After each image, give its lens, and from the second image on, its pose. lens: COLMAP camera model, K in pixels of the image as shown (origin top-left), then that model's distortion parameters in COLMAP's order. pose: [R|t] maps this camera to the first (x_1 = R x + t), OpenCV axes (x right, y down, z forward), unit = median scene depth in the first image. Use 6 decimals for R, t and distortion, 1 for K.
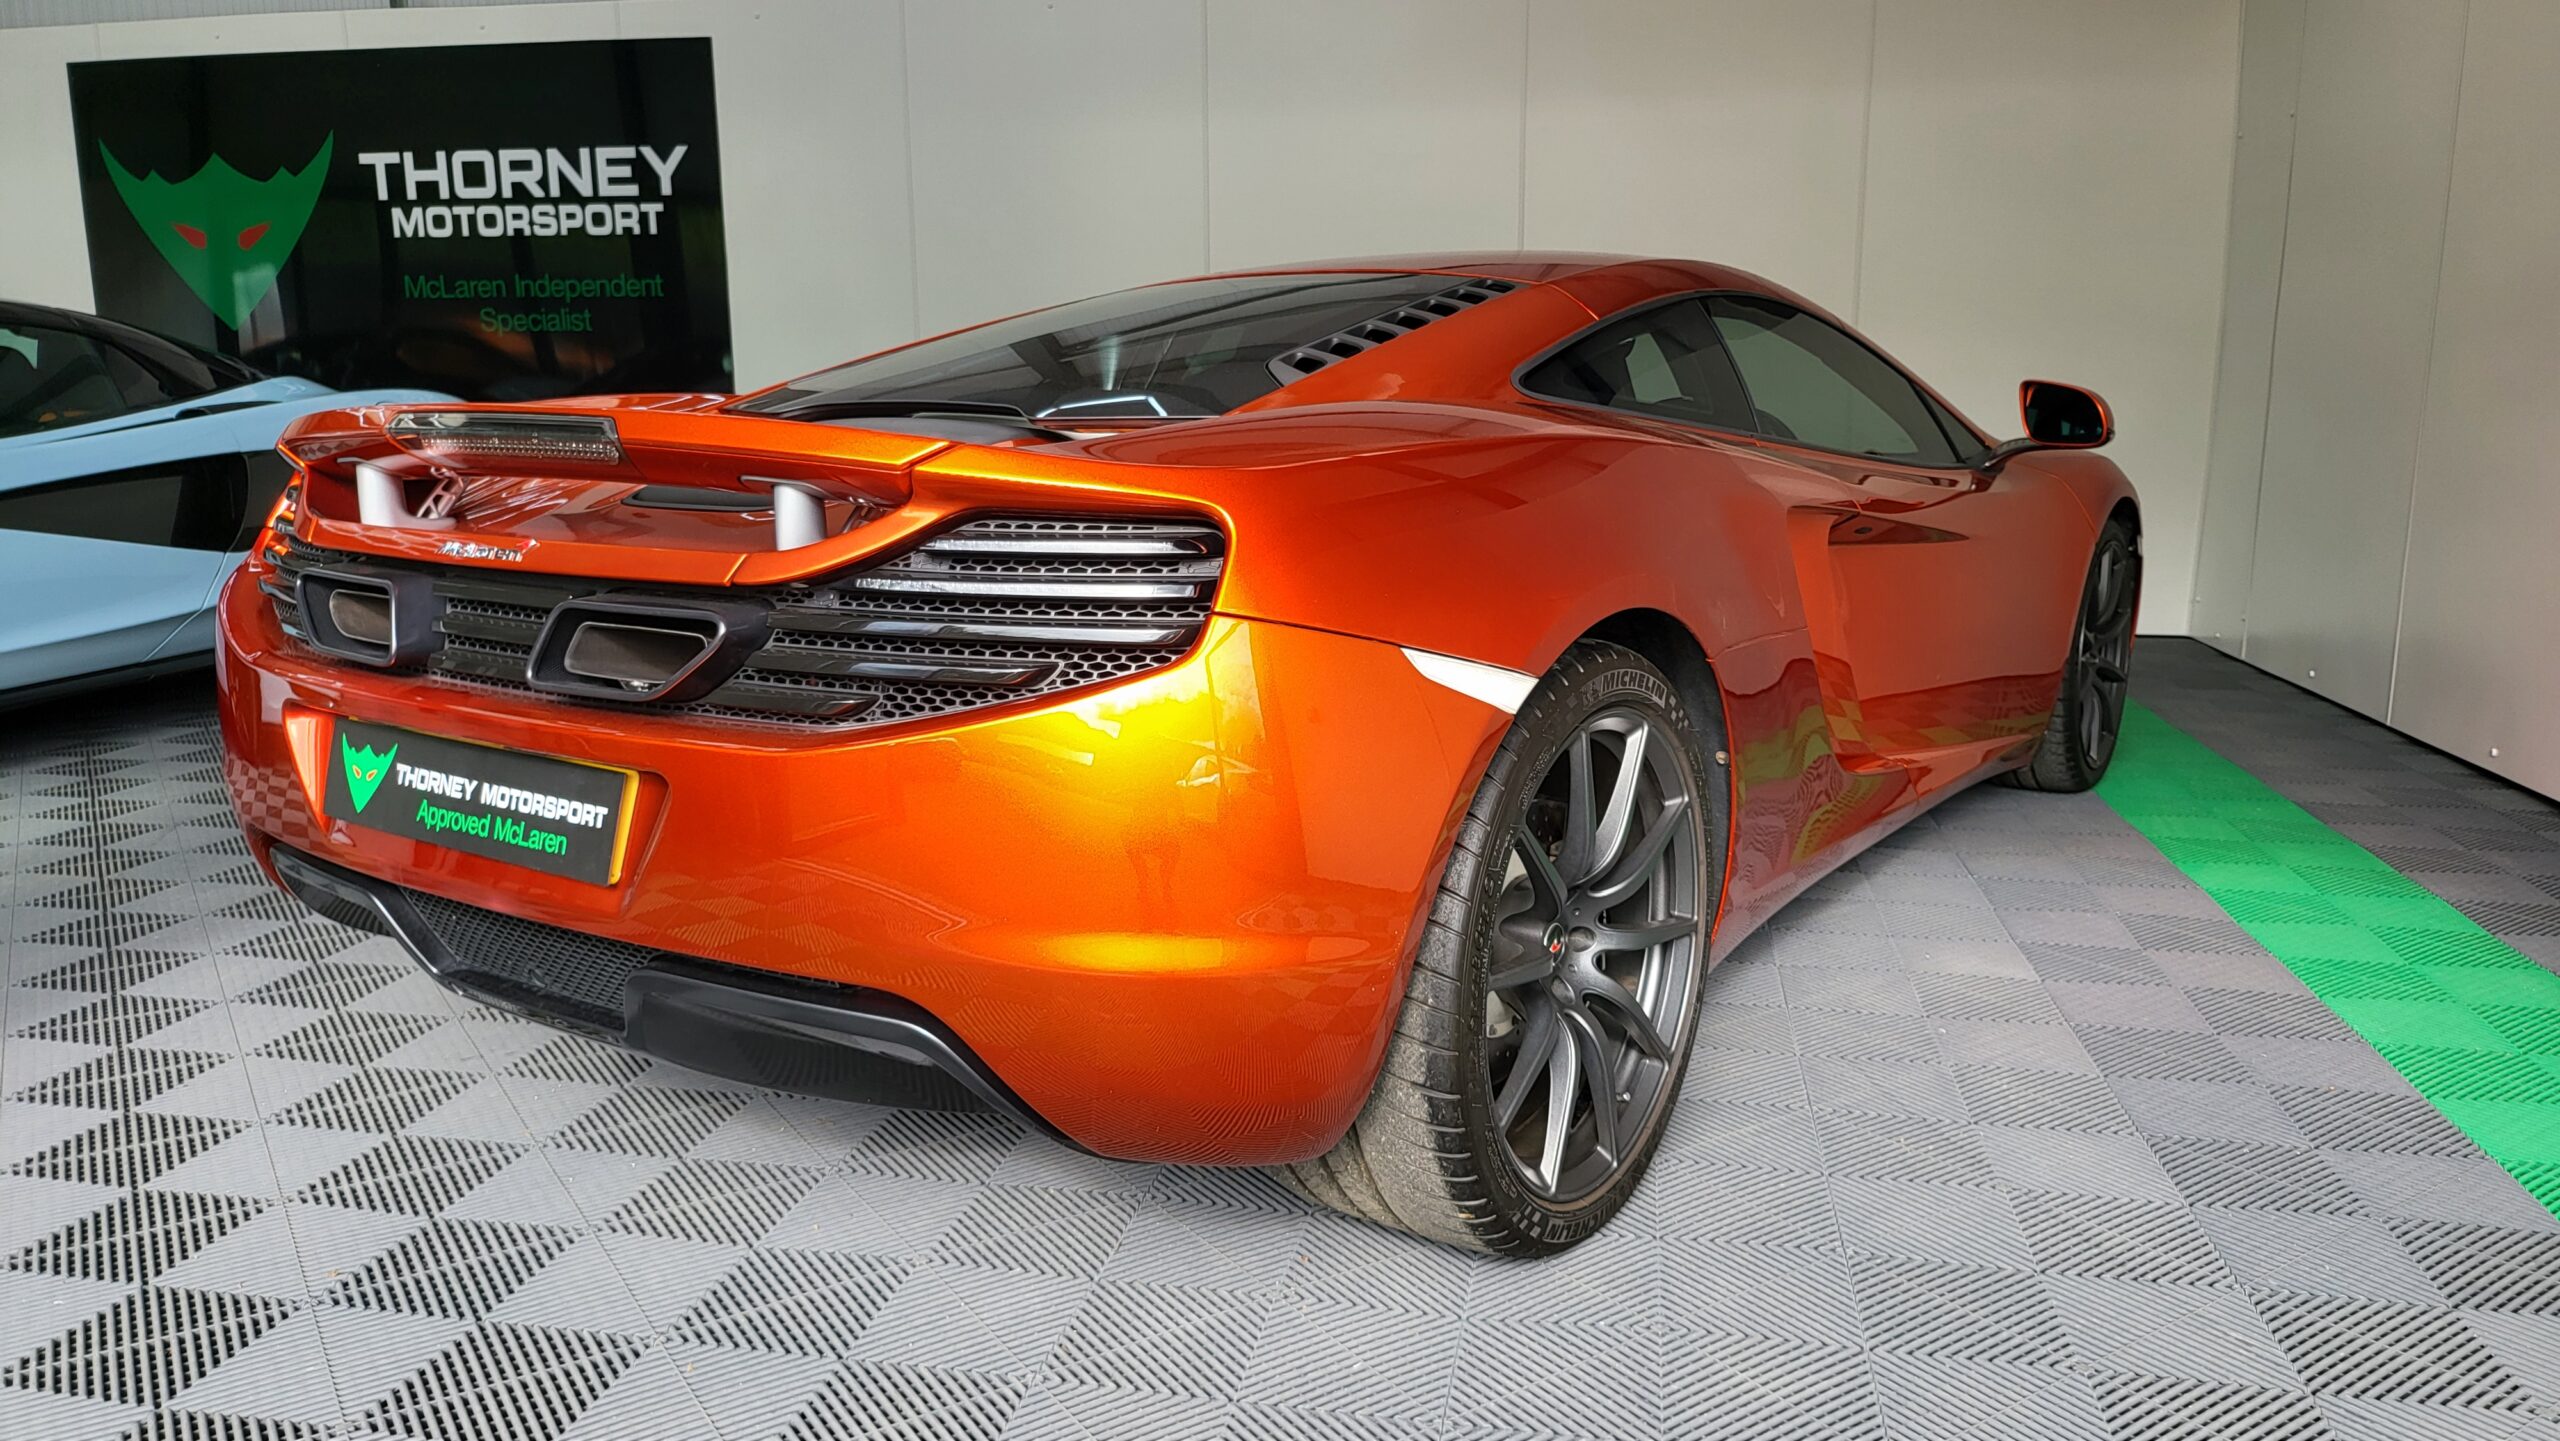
lens RADIAL K [[1808.6, 0, 1265.1], [0, 1808.6, 729.0], [0, 0, 1]] dist [0.046550, -0.051298]
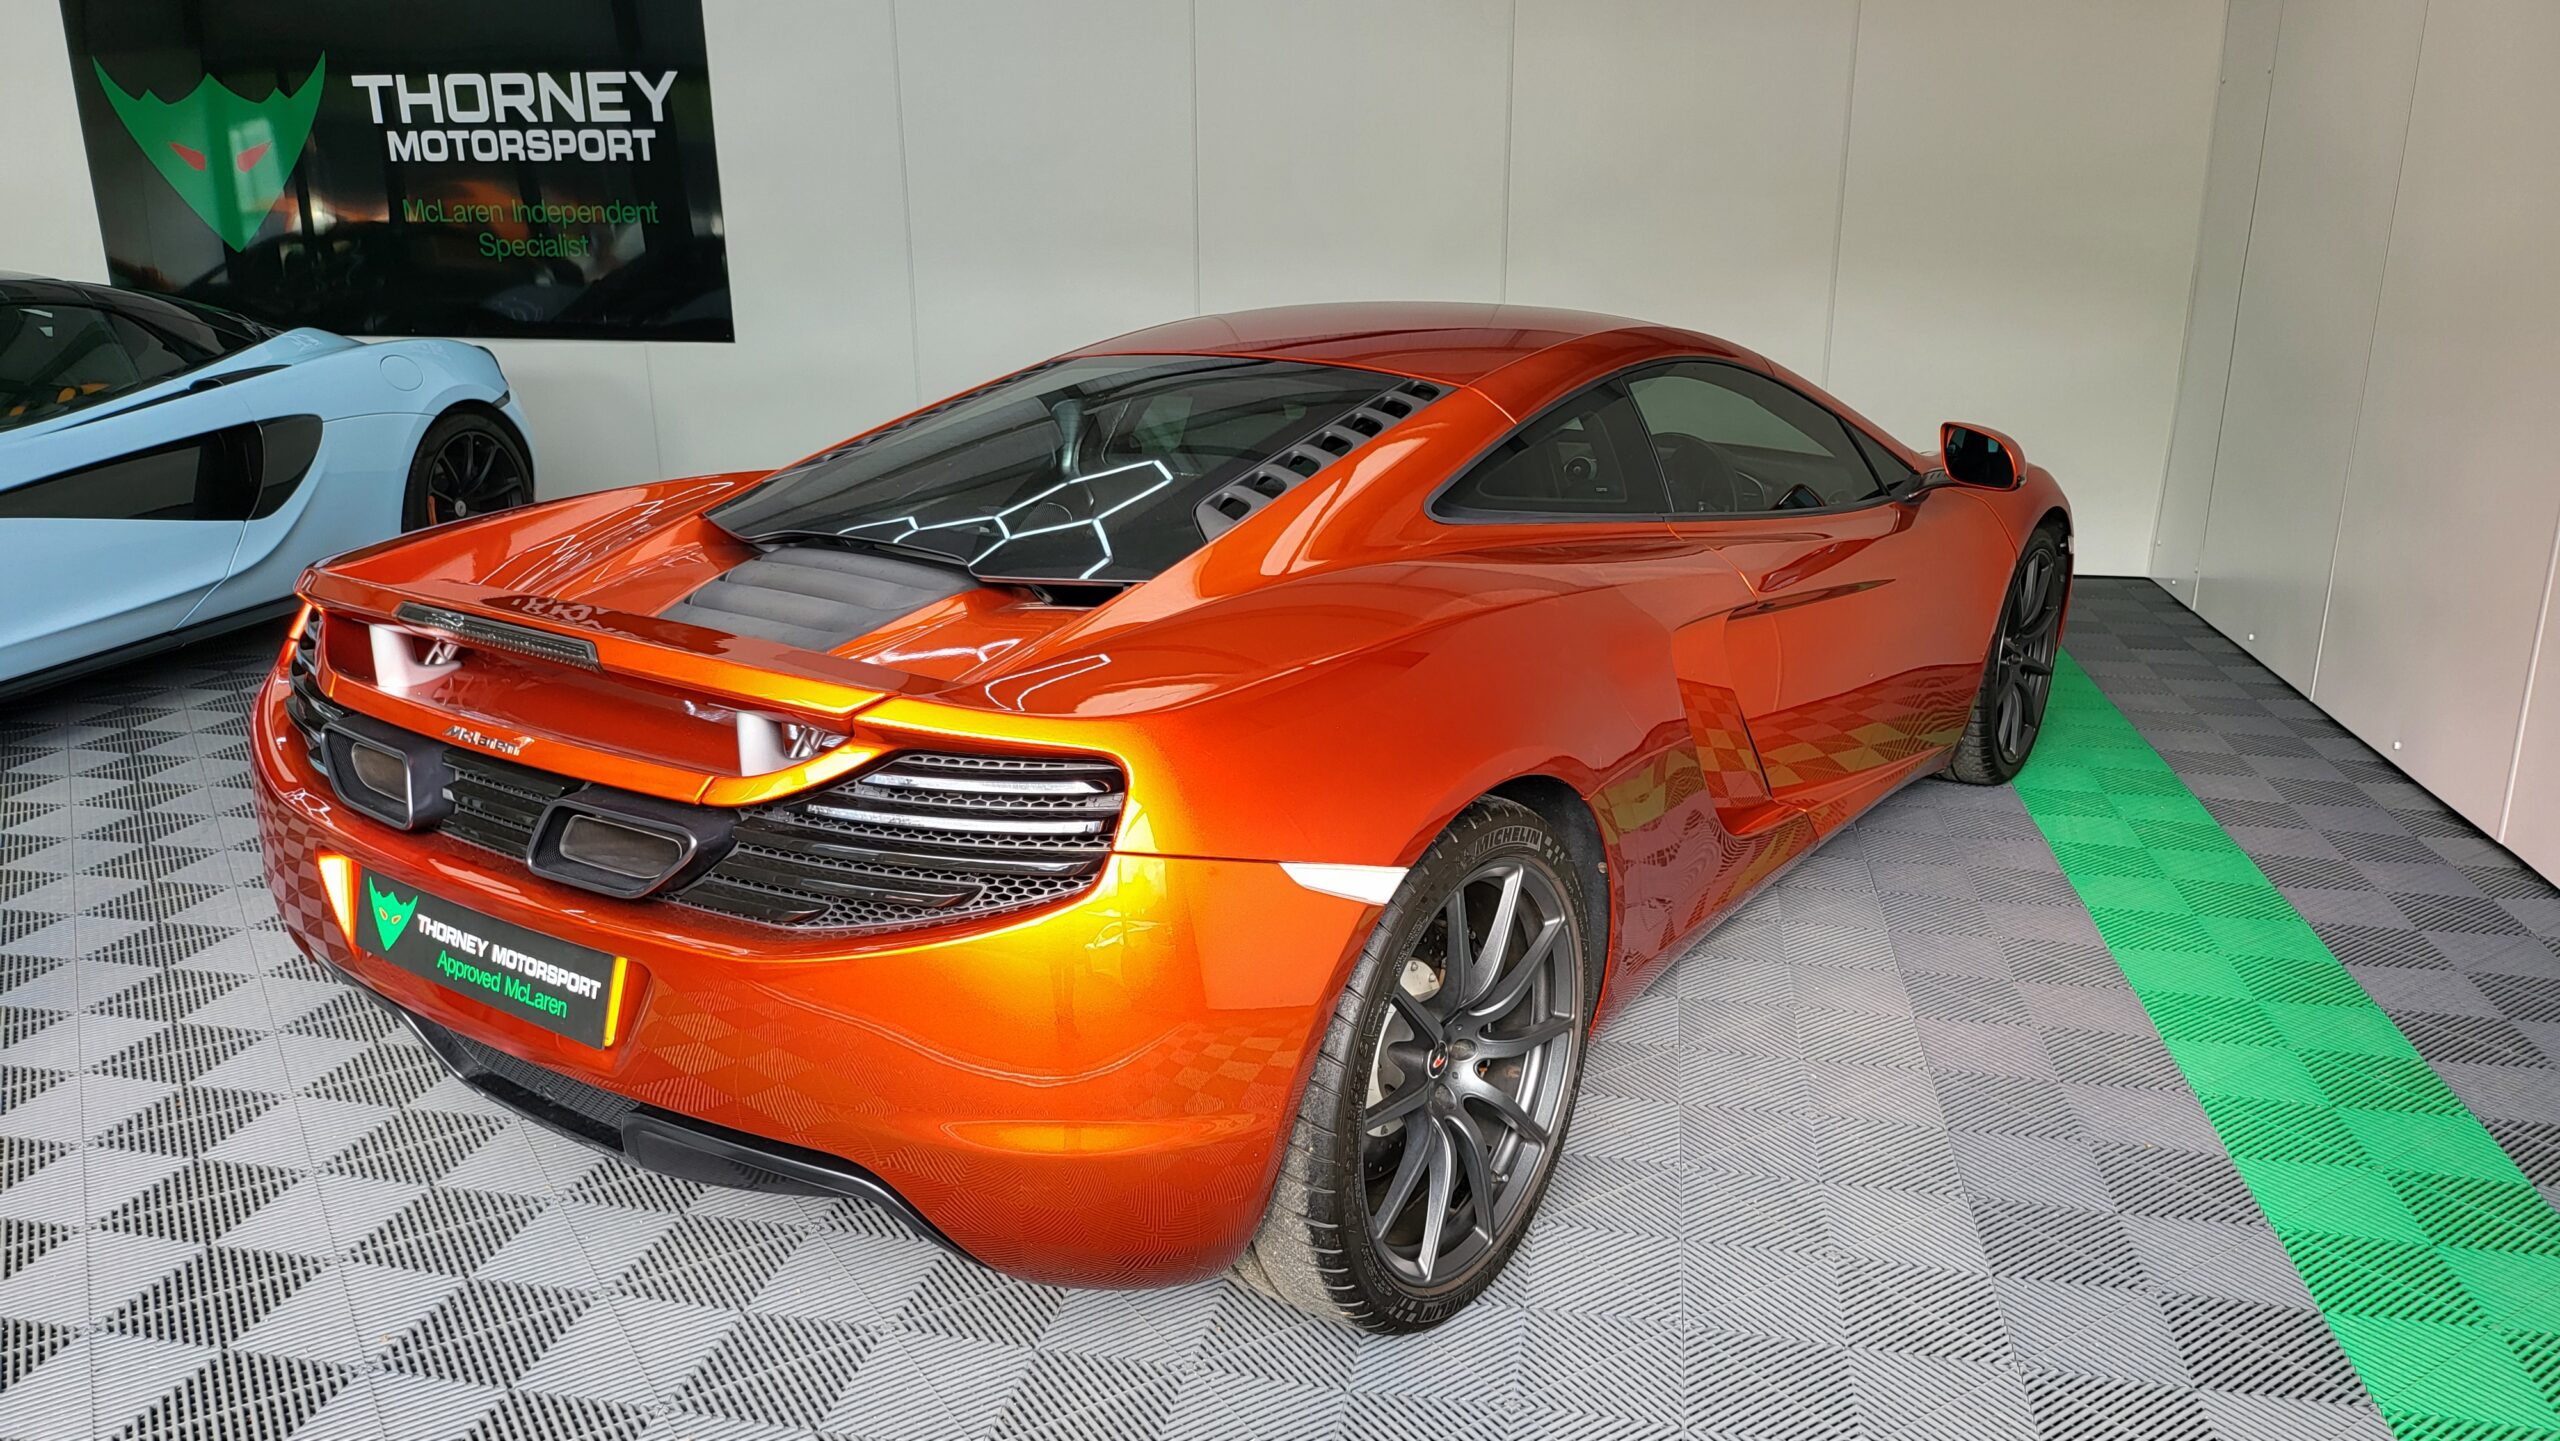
lens RADIAL K [[1808.6, 0, 1268.9], [0, 1808.6, 745.1], [0, 0, 1]] dist [0.046550, -0.051298]
pose [[0.999956, 0.001209, -0.009319, 0.033333], [-0.000253, 0.994794, 0.101910, -0.101208], [0.009394, -0.101903, 0.994750, -0.059540]]
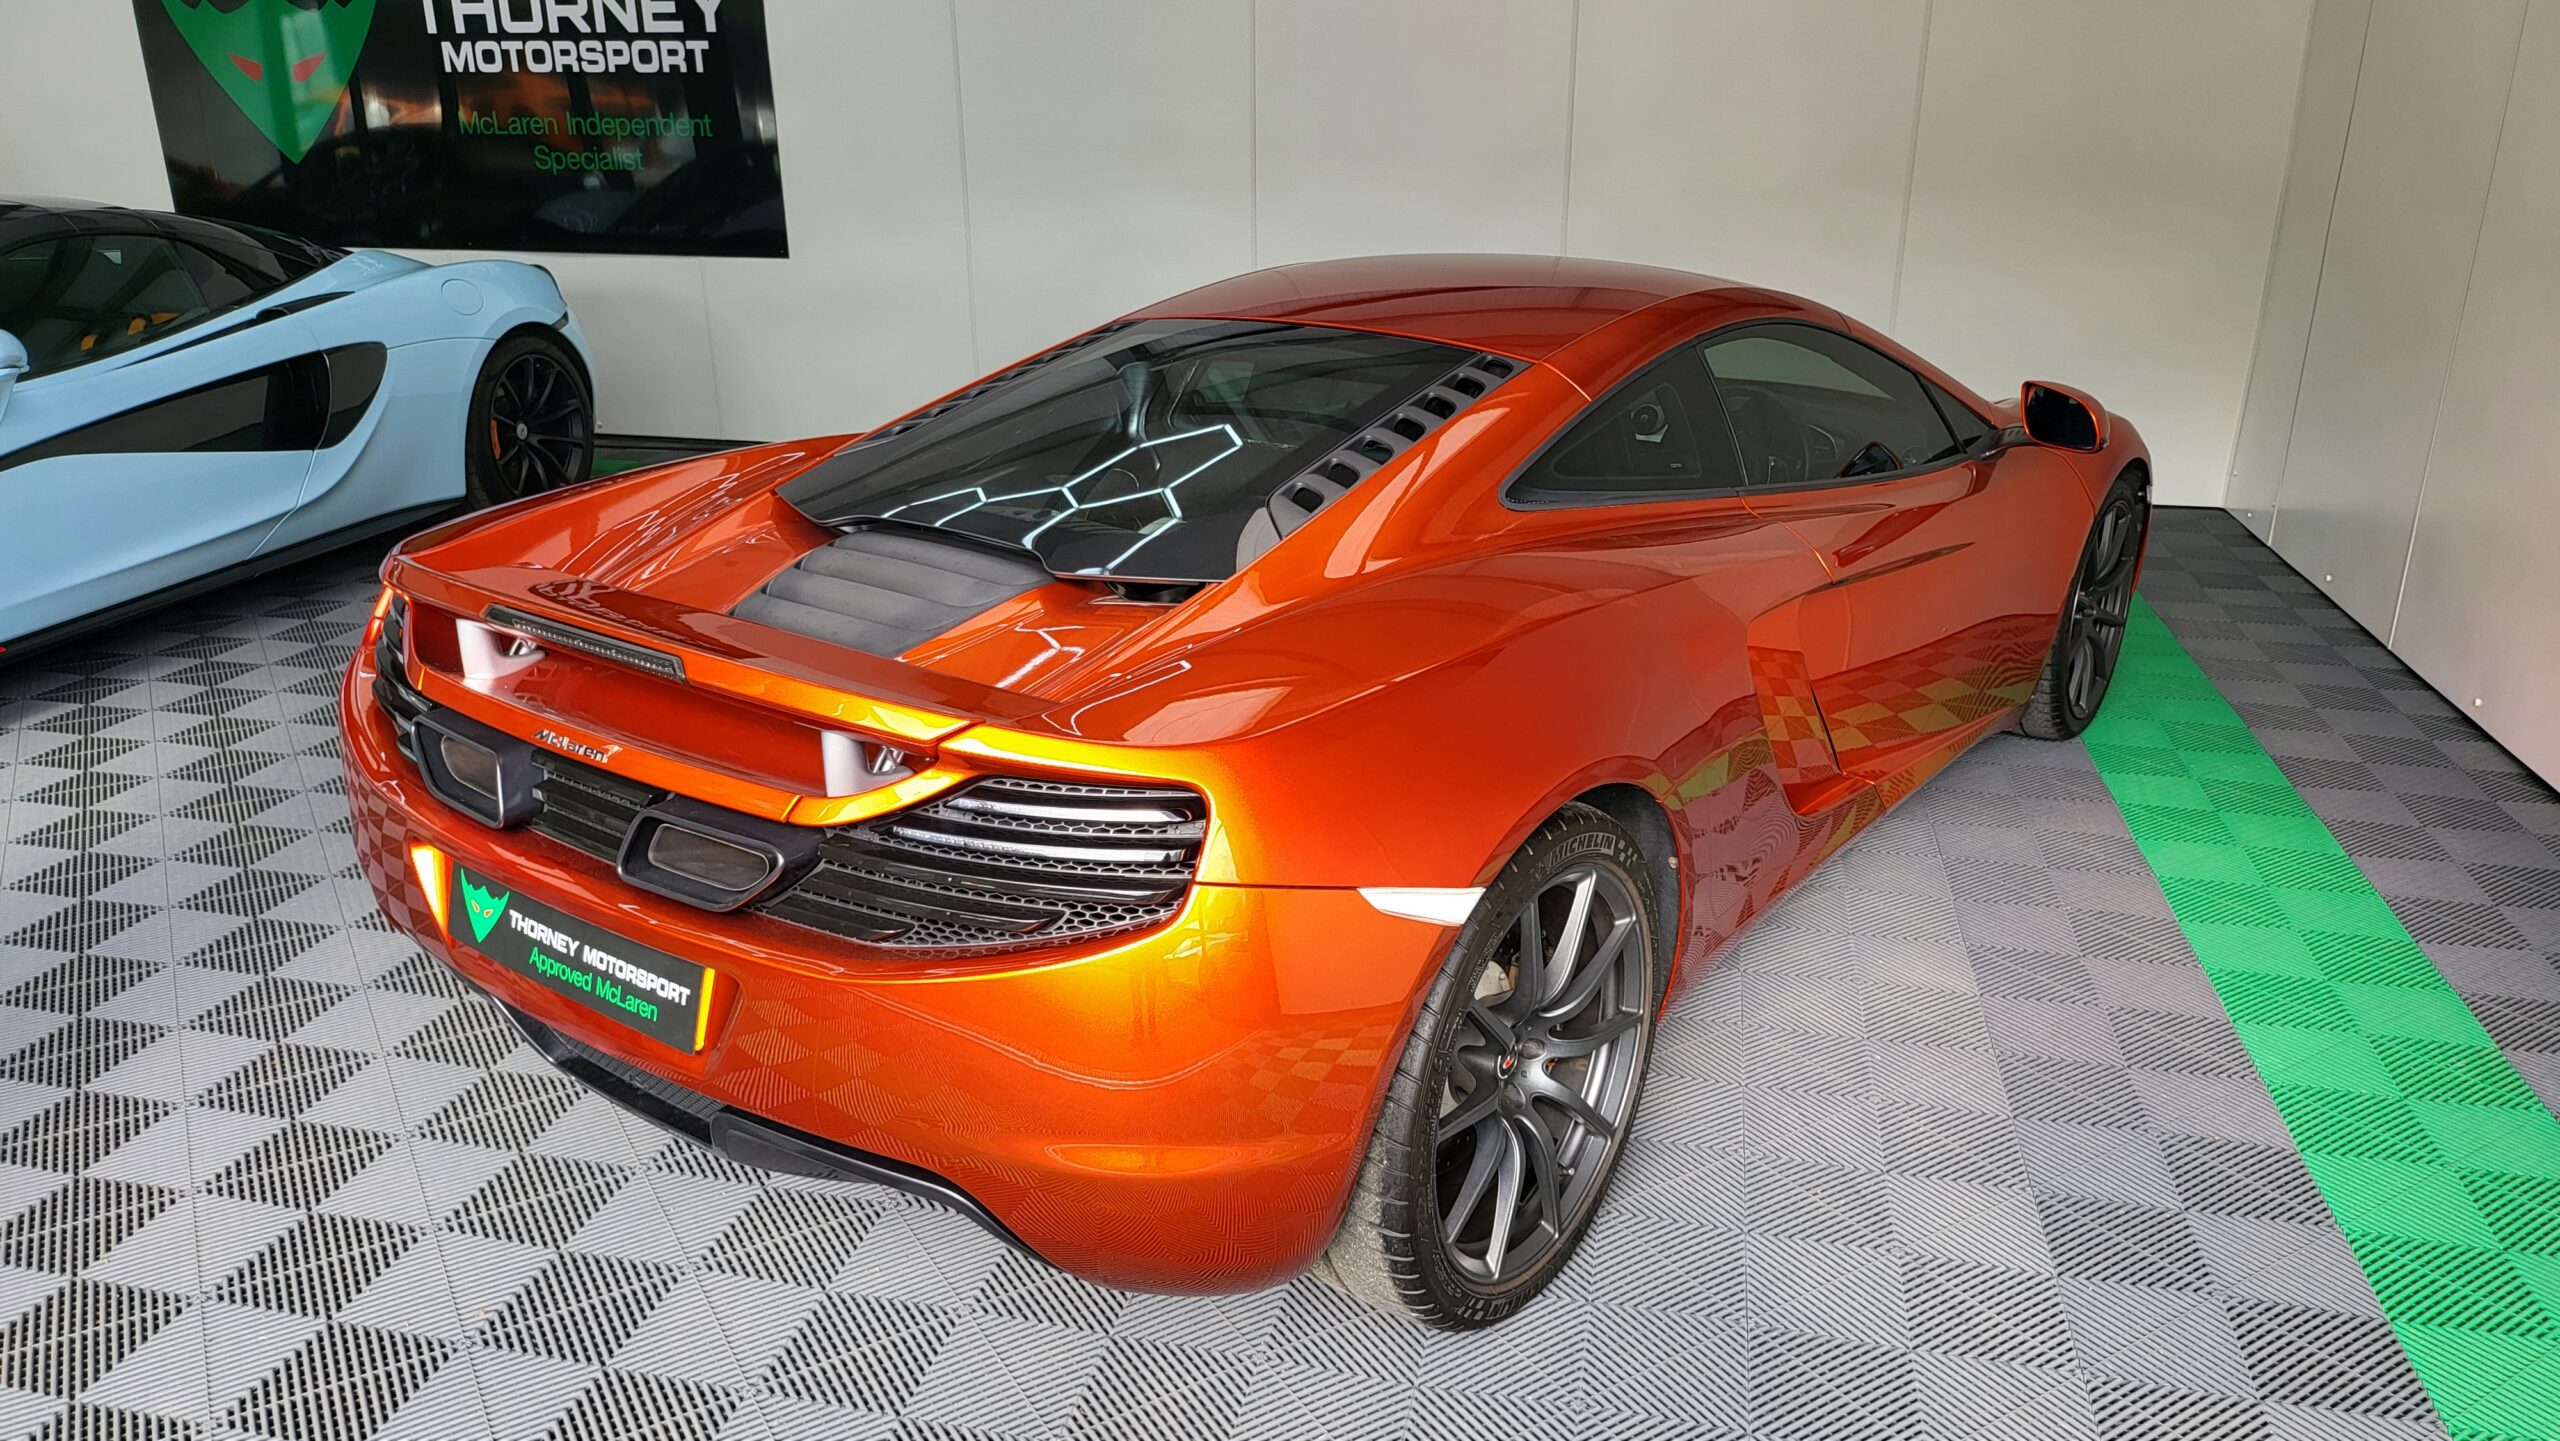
lens RADIAL K [[1808.6, 0, 1260.2], [0, 1808.6, 728.1], [0, 0, 1]] dist [0.046550, -0.051298]
pose [[0.999235, 0.010514, -0.037669, 0.023015], [-0.004544, 0.987876, 0.155178, -0.139225], [0.038843, -0.154889, 0.987168, -0.056417]]
